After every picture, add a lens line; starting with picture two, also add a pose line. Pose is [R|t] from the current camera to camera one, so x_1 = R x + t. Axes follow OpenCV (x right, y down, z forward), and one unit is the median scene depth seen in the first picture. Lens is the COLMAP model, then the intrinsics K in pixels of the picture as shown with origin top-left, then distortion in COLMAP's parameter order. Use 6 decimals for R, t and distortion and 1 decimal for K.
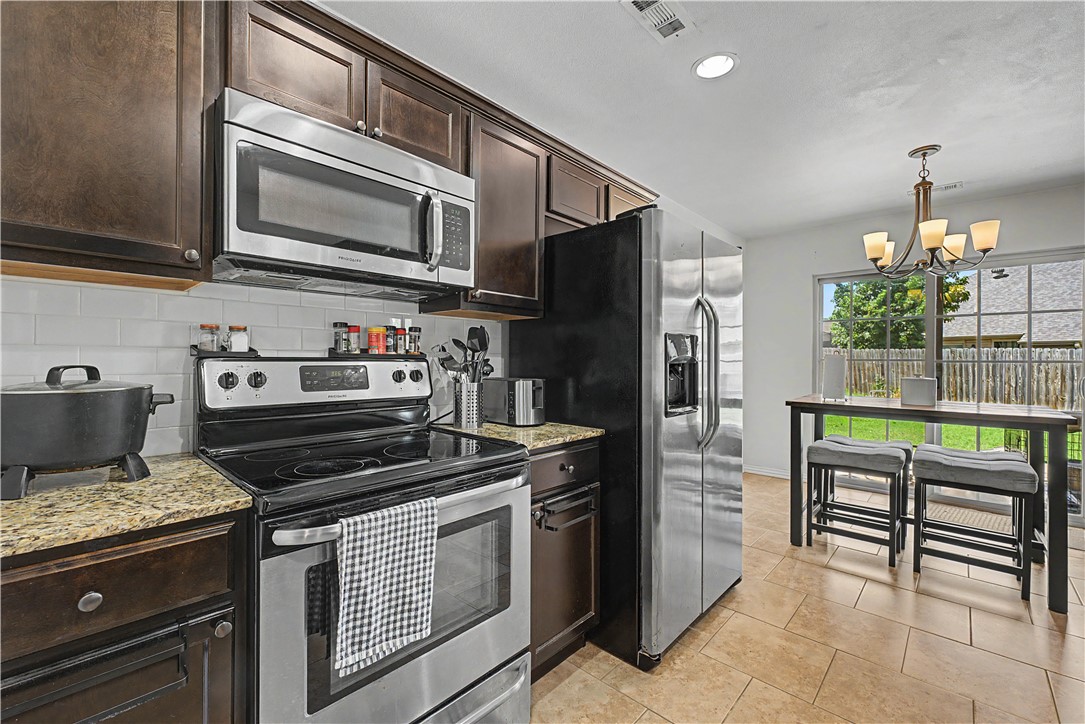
lens RADIAL K [[454.3, 0, 539.5], [0, 454.3, 359.8], [0, 0, 1]] dist [0.000075, -0.000029]
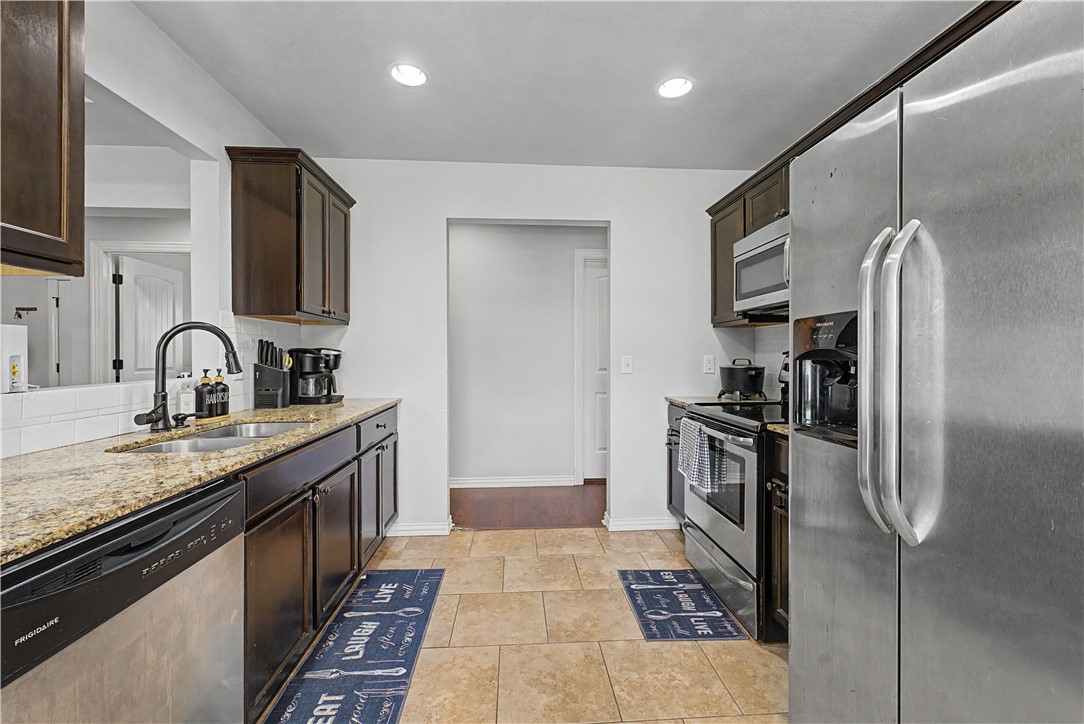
lens RADIAL K [[444.7, 0, 544.0], [0, 444.7, 358.4], [0, 0, 1]] dist [0.001527, 0.000290]
pose [[-0.684396, -0.000559, -0.729111, 0.999269], [-0.005237, 0.999978, 0.004149, 0.003819], [0.729092, 0.006658, -0.684383, 1.088664]]
